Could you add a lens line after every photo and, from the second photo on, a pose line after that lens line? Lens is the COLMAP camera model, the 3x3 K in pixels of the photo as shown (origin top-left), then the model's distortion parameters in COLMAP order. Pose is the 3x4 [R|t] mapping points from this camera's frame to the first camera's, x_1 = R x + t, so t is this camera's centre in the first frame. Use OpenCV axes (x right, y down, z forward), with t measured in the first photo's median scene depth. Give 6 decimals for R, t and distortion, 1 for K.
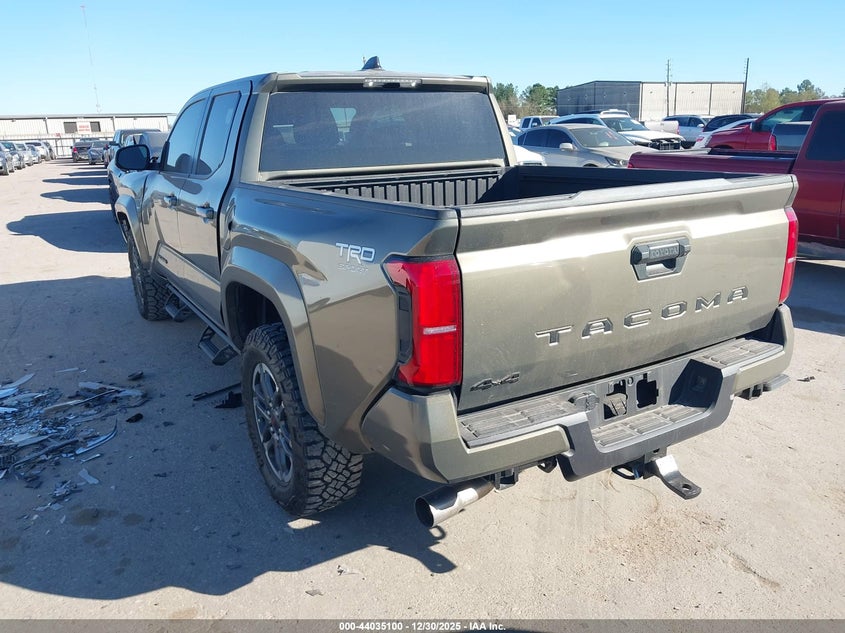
lens RADIAL K [[664.1, 0, 422.5], [0, 664.1, 316.5], [0, 0, 1]] dist [-0.000269, -0.010594]
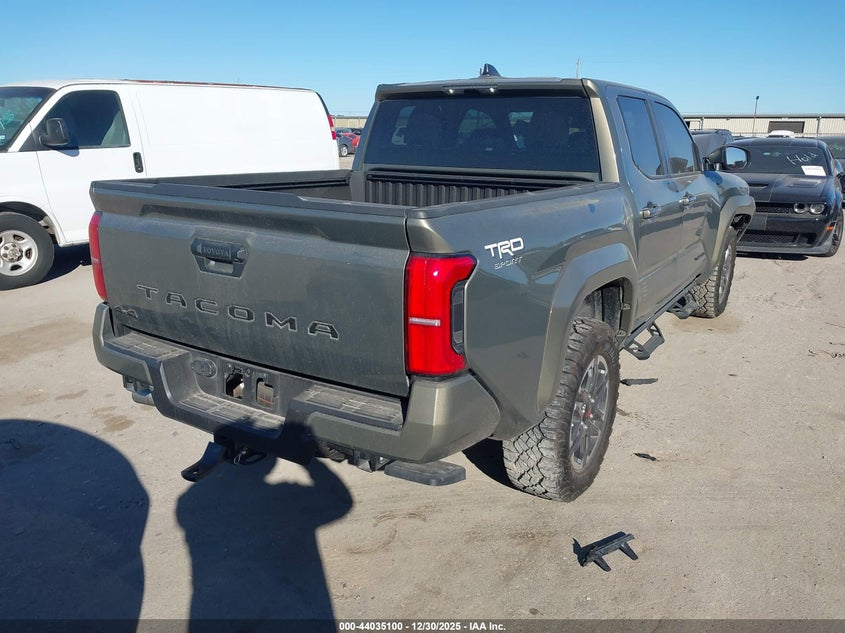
lens RADIAL K [[664.1, 0, 422.5], [0, 664.1, 316.5], [0, 0, 1]] dist [-0.000269, -0.010594]
pose [[0.458412, 0.264901, -0.848343, 0.854775], [-0.262852, 0.952254, 0.155312, -0.147260], [0.848980, 0.151792, 0.506154, 0.441339]]
